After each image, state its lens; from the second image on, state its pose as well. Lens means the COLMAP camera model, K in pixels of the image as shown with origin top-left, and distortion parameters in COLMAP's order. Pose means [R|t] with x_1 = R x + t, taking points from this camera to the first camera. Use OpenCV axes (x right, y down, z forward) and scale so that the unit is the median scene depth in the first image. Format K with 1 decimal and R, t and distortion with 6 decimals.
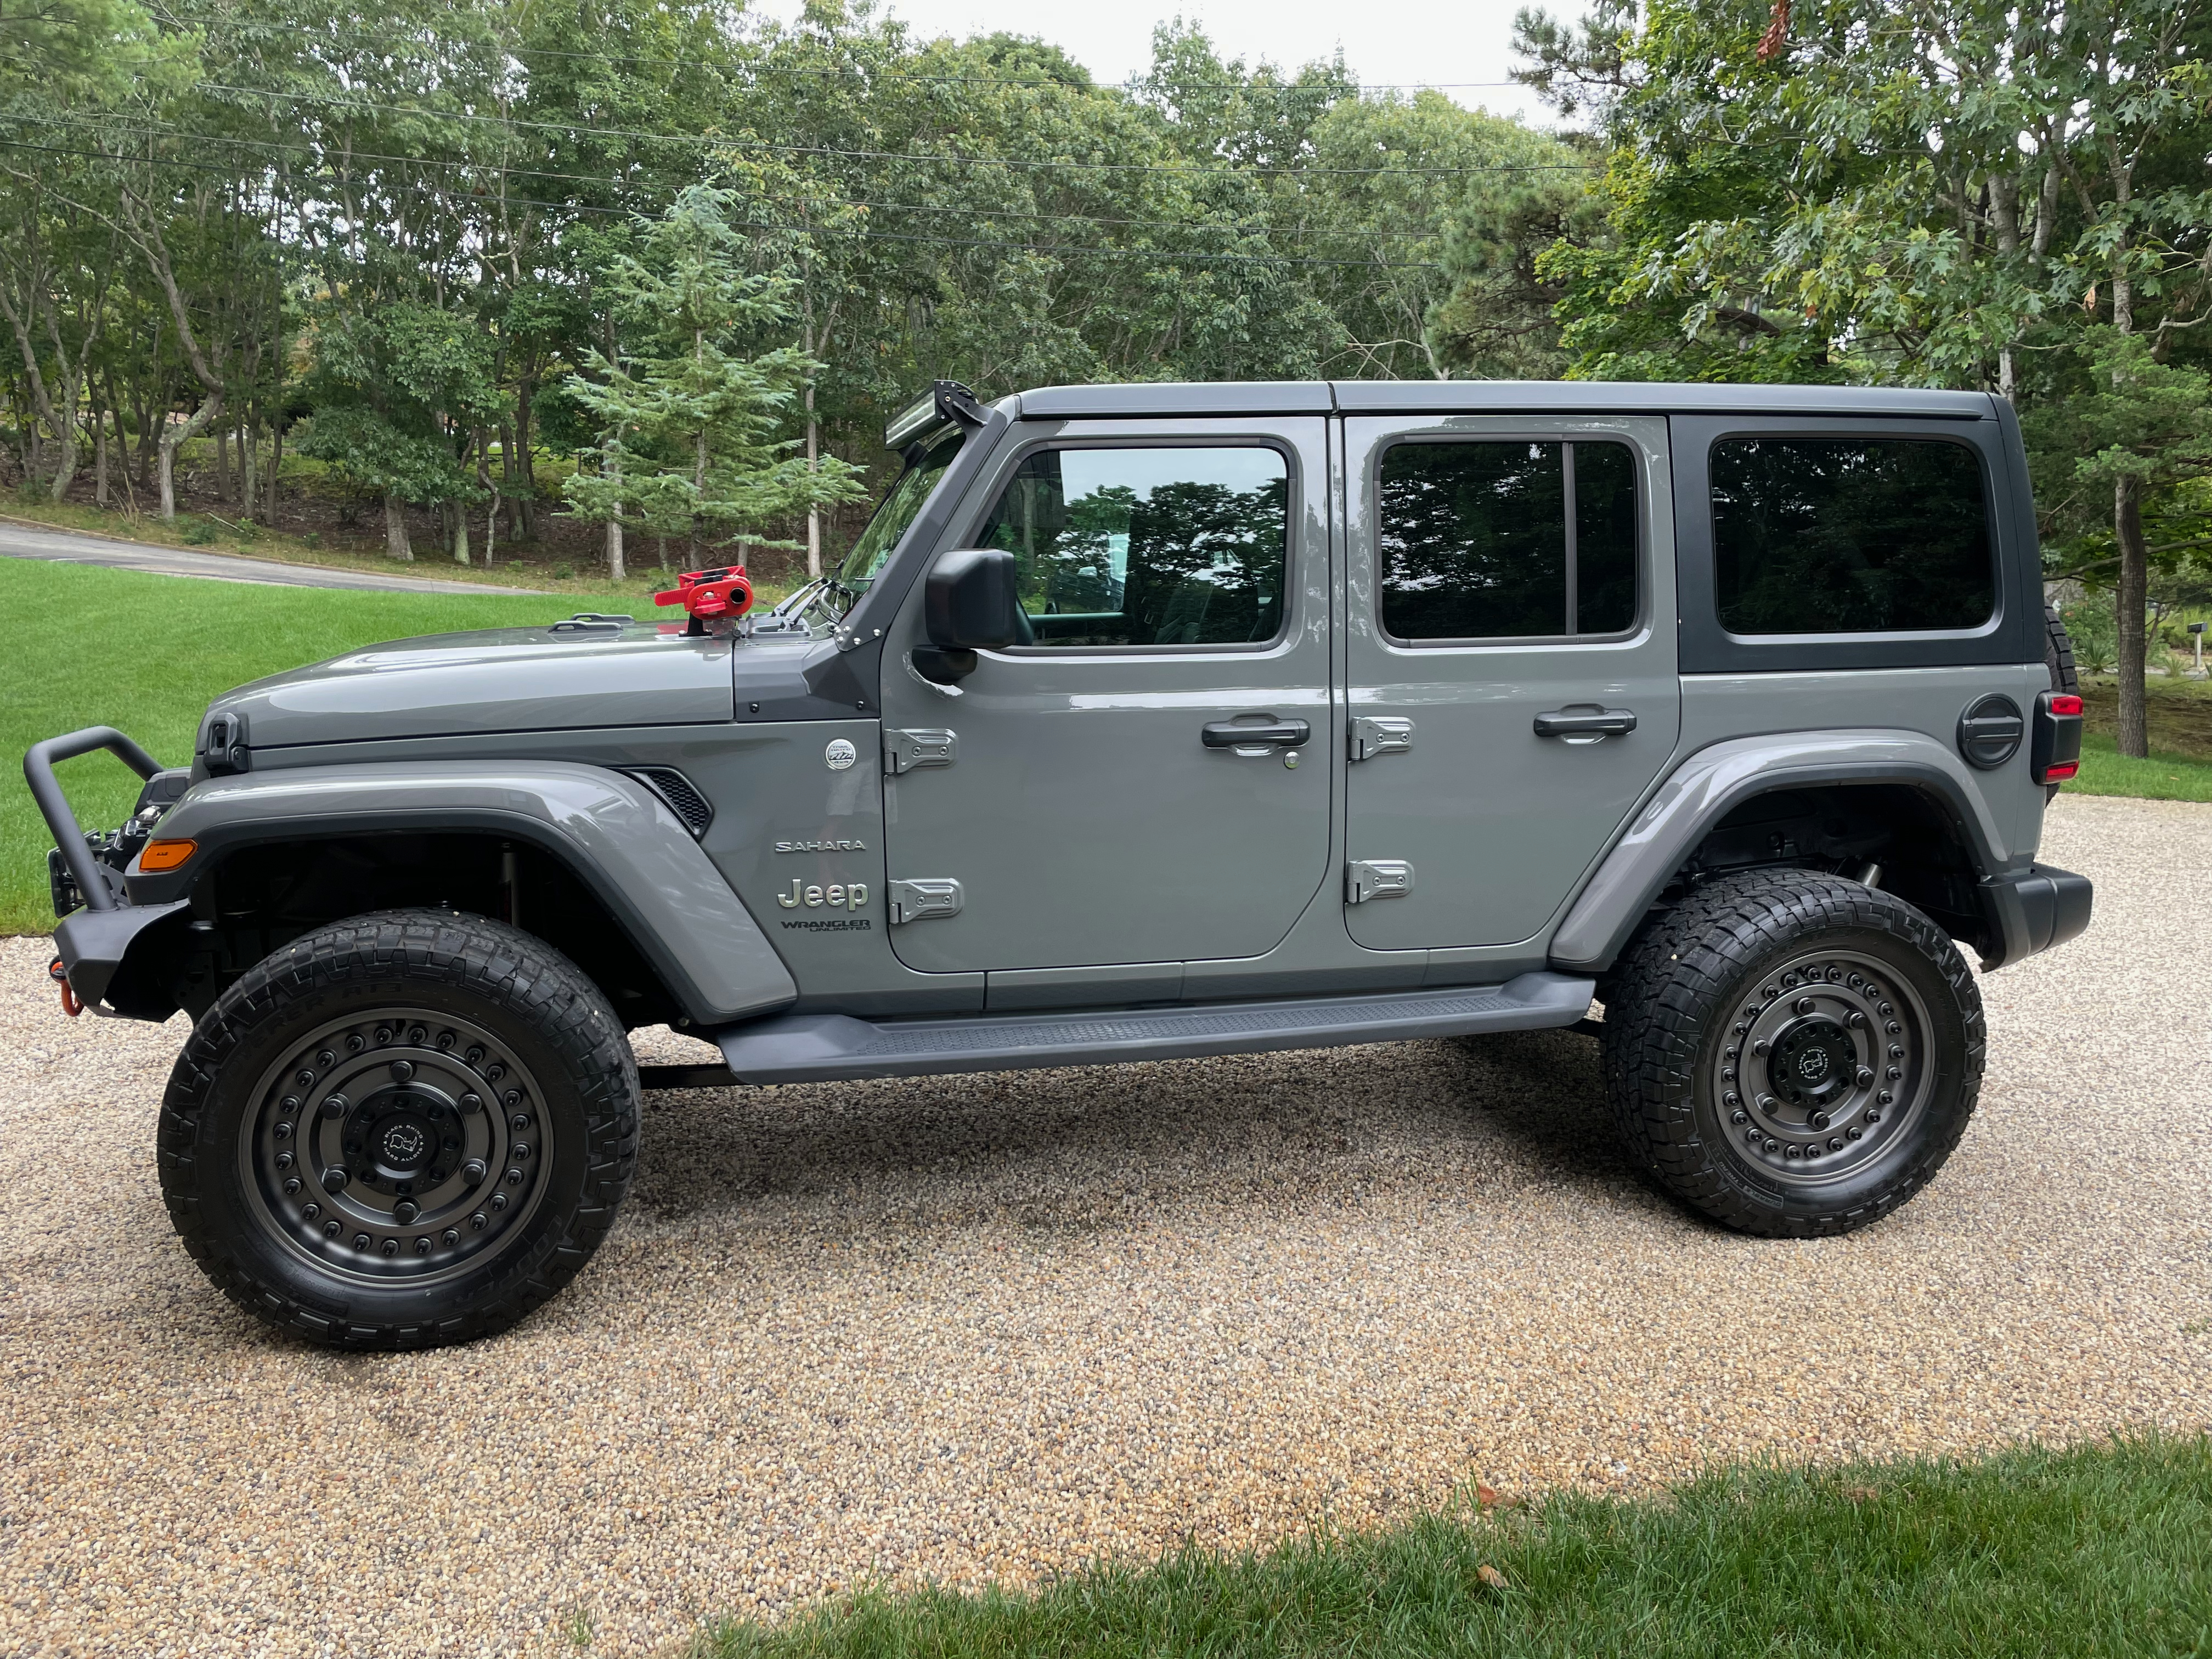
lens RADIAL K [[1685.5, 0, 1106.2], [0, 1685.5, 839.7], [0, 0, 1]] dist [0.099211, -0.143363]
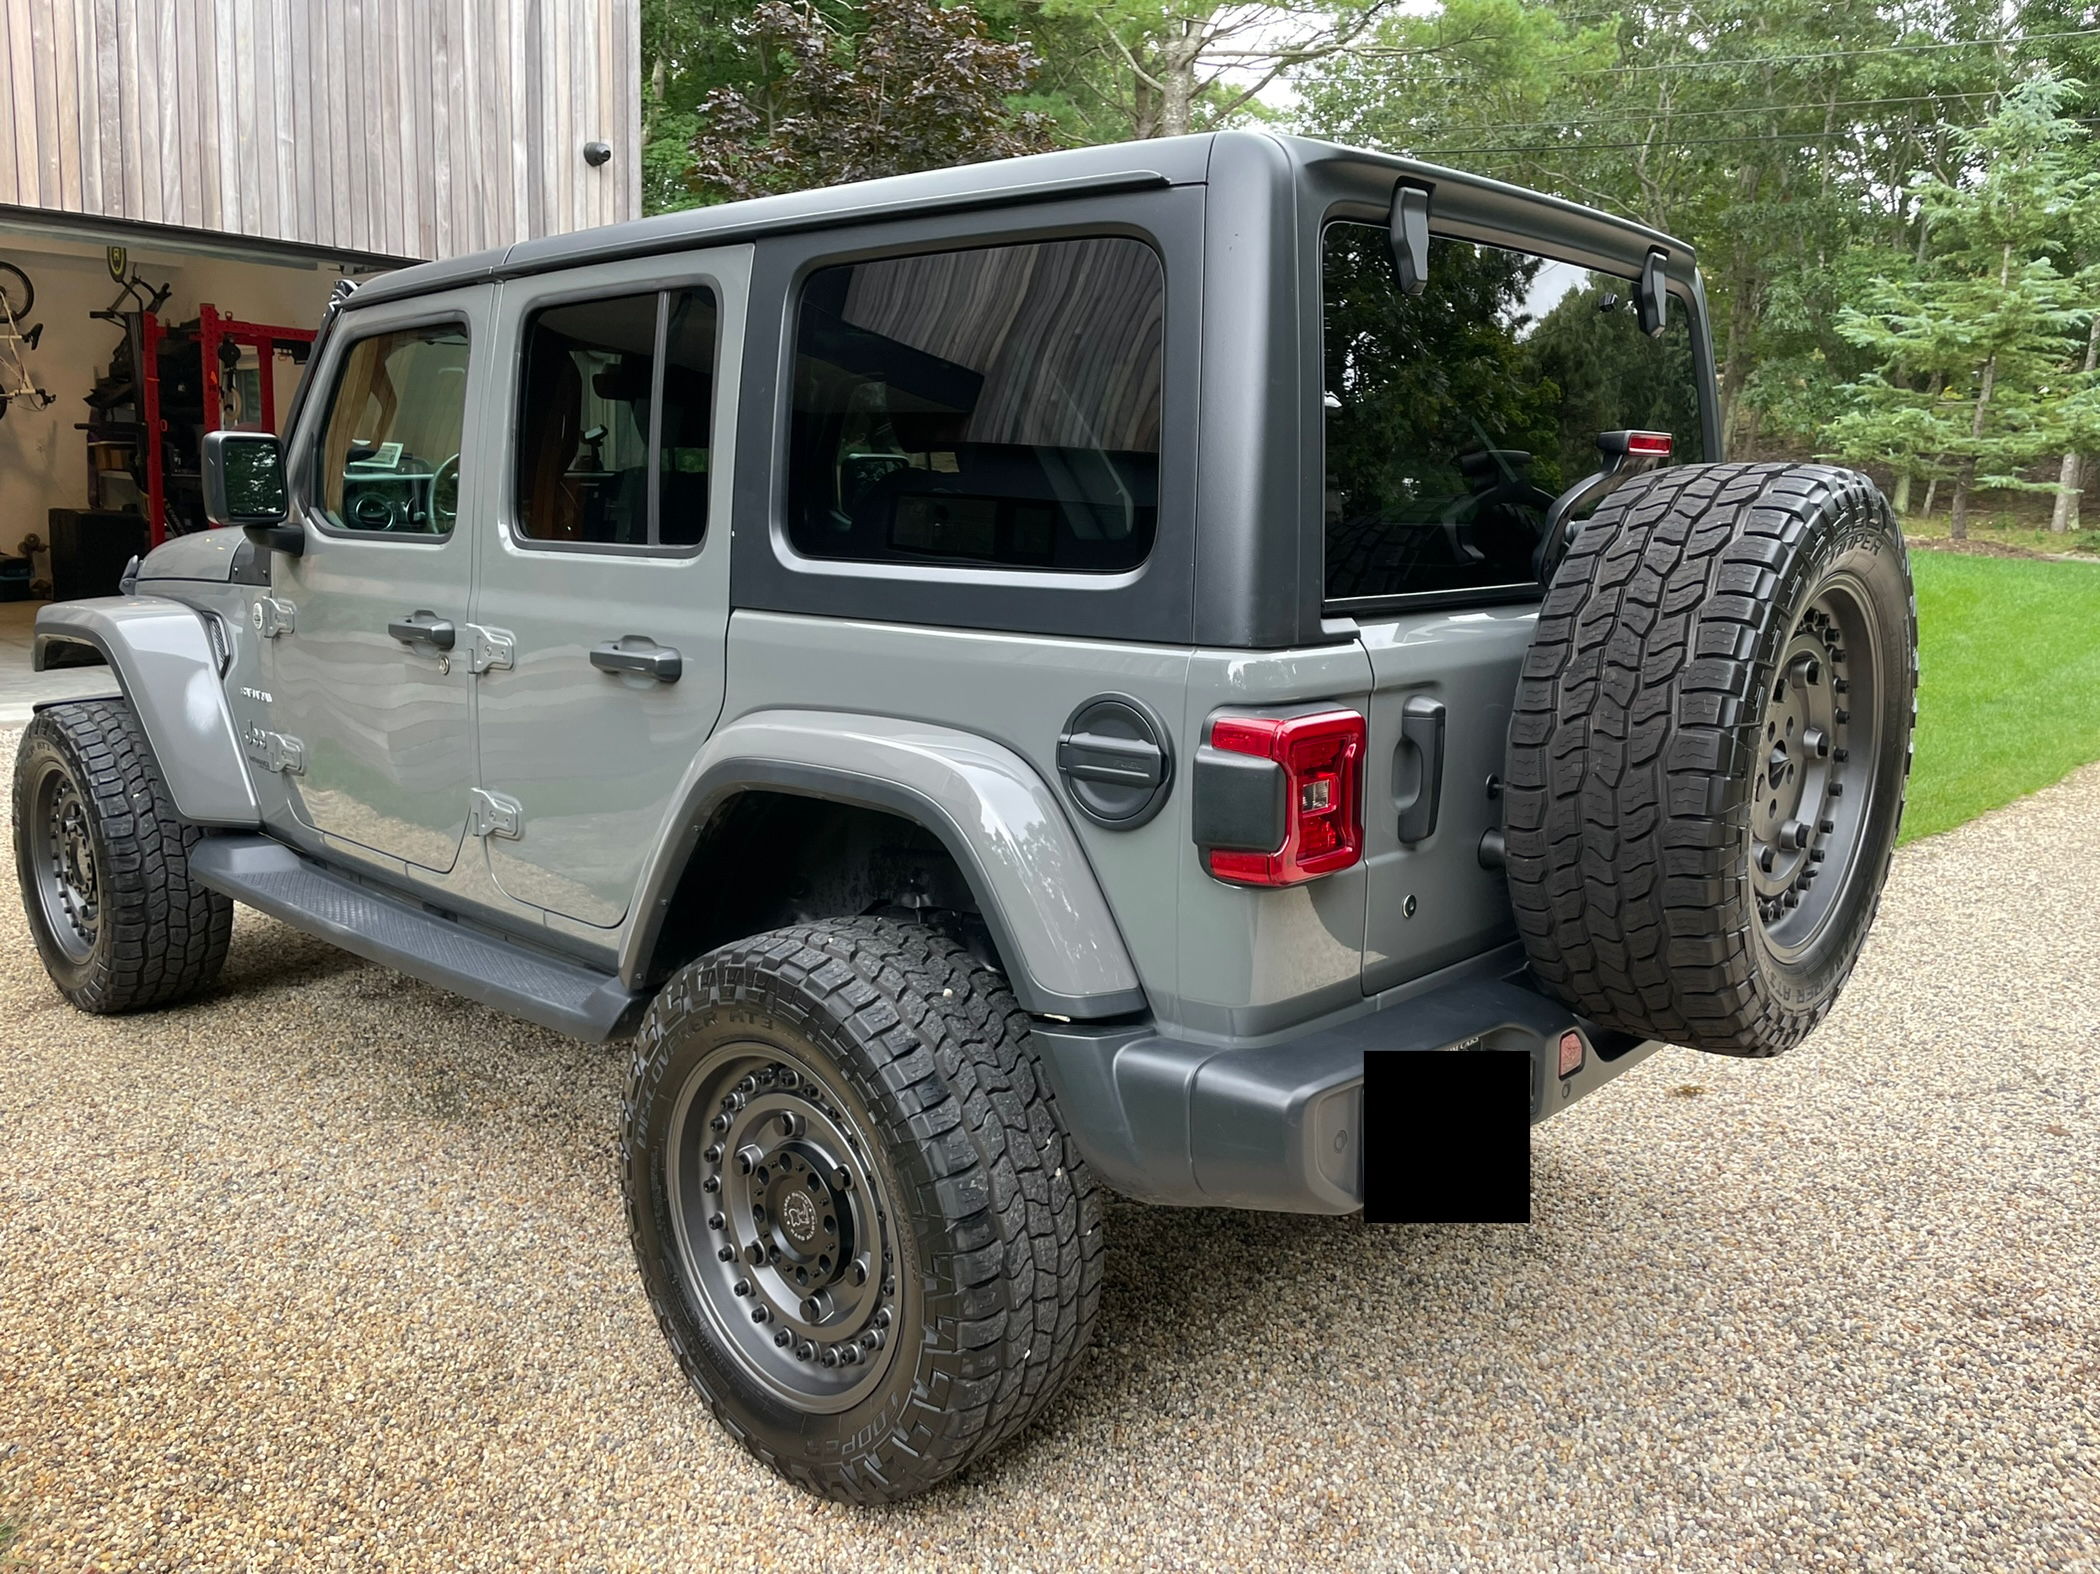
lens RADIAL K [[1587.5, 0, 1049.1], [0, 1587.5, 770.9], [0, 0, 1]] dist [0.110157, -0.147262]
pose [[0.586286, 0.149884, -0.796118, 0.178894], [-0.152414, 0.985594, 0.073313, -0.018542], [0.795637, 0.078357, 0.600685, 0.132560]]
